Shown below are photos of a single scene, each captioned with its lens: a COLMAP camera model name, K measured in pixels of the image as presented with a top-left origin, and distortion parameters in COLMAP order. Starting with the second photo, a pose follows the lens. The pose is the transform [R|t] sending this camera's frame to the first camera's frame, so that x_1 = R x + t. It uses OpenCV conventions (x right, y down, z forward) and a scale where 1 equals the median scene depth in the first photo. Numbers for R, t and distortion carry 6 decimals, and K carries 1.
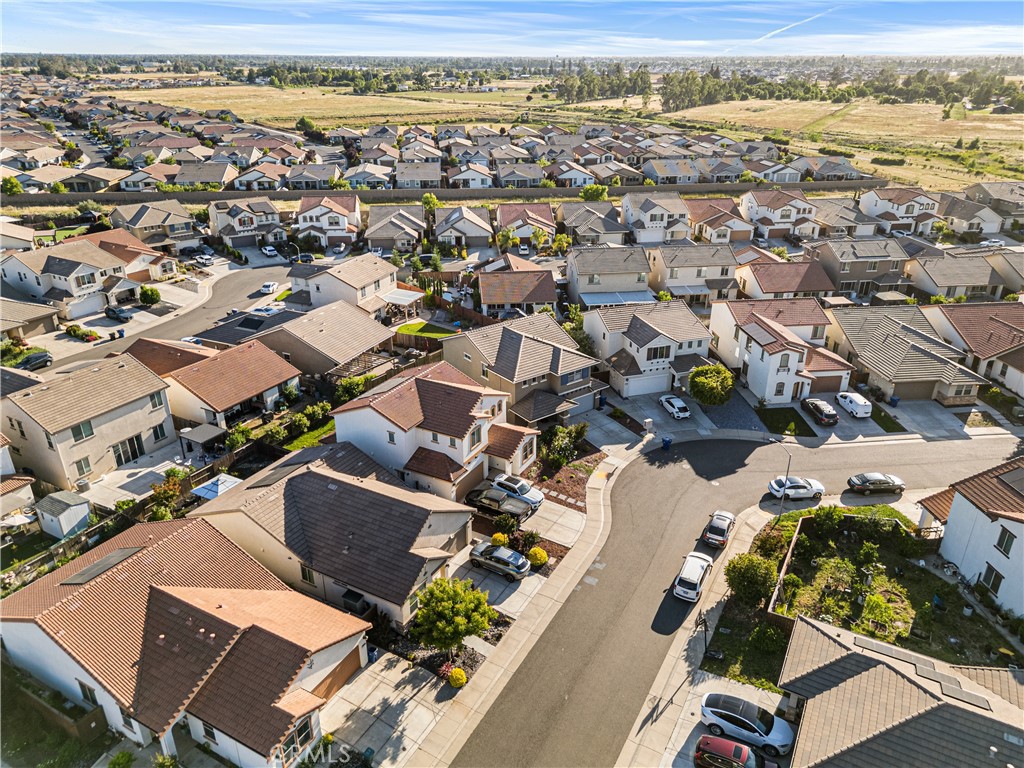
lens RADIAL K [[720.5, 0, 512.0], [0, 720.5, 384.0], [0, 0, 1]] dist [0.073989, -0.063856]
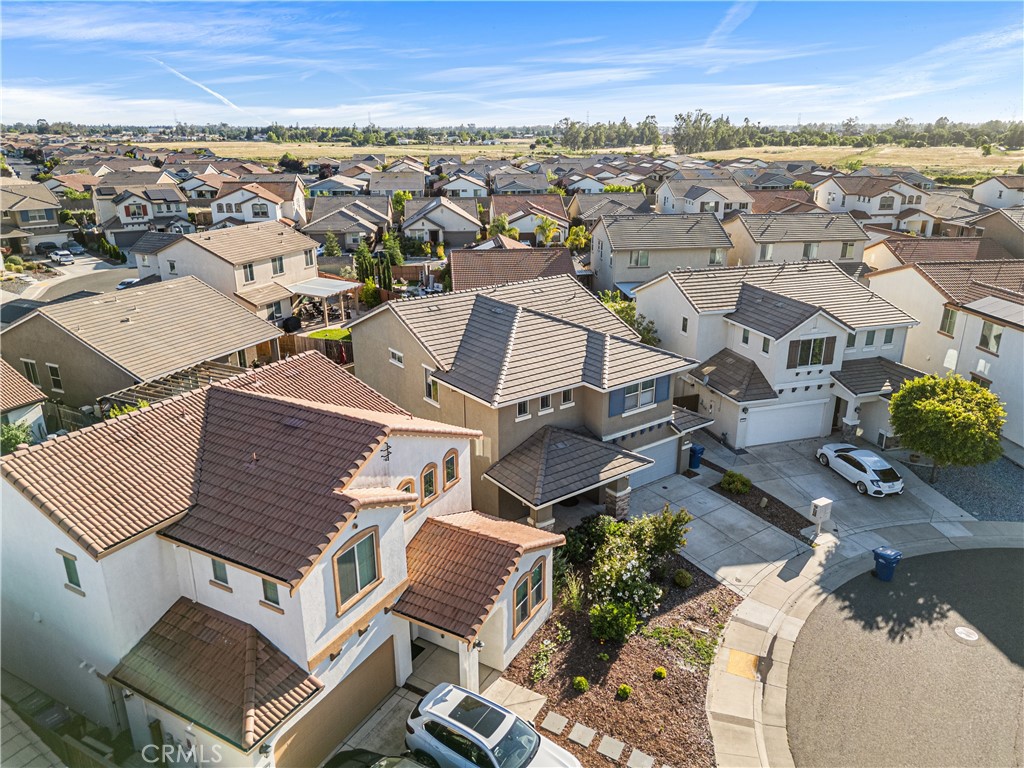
lens RADIAL K [[730.9, 0, 514.5], [0, 730.9, 379.4], [0, 0, 1]] dist [0.066834, -0.065173]
pose [[0.999994, -0.002085, -0.002703, 0.013154], [0.001824, 0.995622, -0.093449, 0.018084], [0.002886, 0.093443, 0.995620, 0.524250]]
